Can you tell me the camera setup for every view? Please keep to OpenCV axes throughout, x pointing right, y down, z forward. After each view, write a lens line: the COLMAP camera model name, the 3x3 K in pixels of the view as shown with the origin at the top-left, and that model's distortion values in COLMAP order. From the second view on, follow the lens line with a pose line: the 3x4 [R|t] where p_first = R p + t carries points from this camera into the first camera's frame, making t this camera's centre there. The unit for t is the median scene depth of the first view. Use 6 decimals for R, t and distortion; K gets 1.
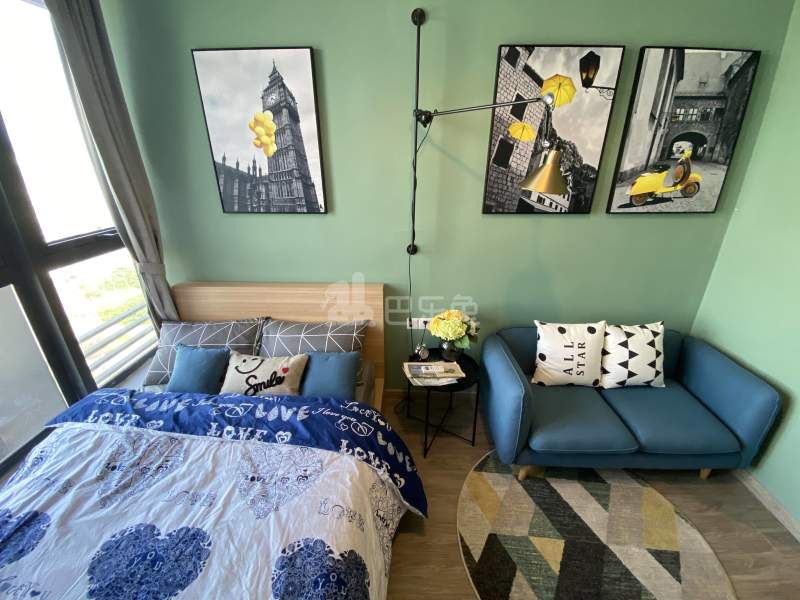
lens RADIAL K [[324.7, 0, 395.2], [0, 324.7, 294.3], [0, 0, 1]] dist [0.018677, -0.021041]
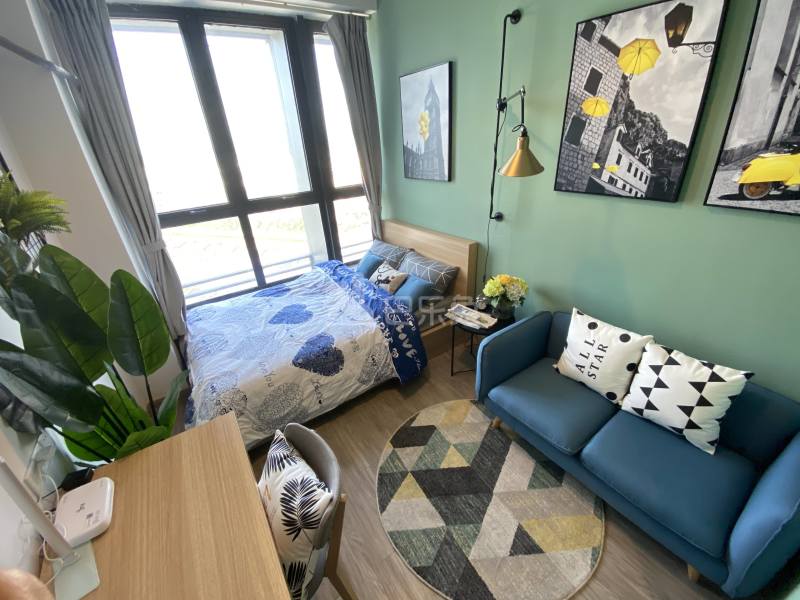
lens RADIAL K [[324.7, 0, 395.2], [0, 324.7, 294.3], [0, 0, 1]] dist [0.018677, -0.021041]
pose [[0.586394, 0.318784, -0.744660, 0.907299], [-0.245273, 0.946025, 0.211843, -0.035615], [0.771999, 0.058422, 0.632933, -0.025138]]
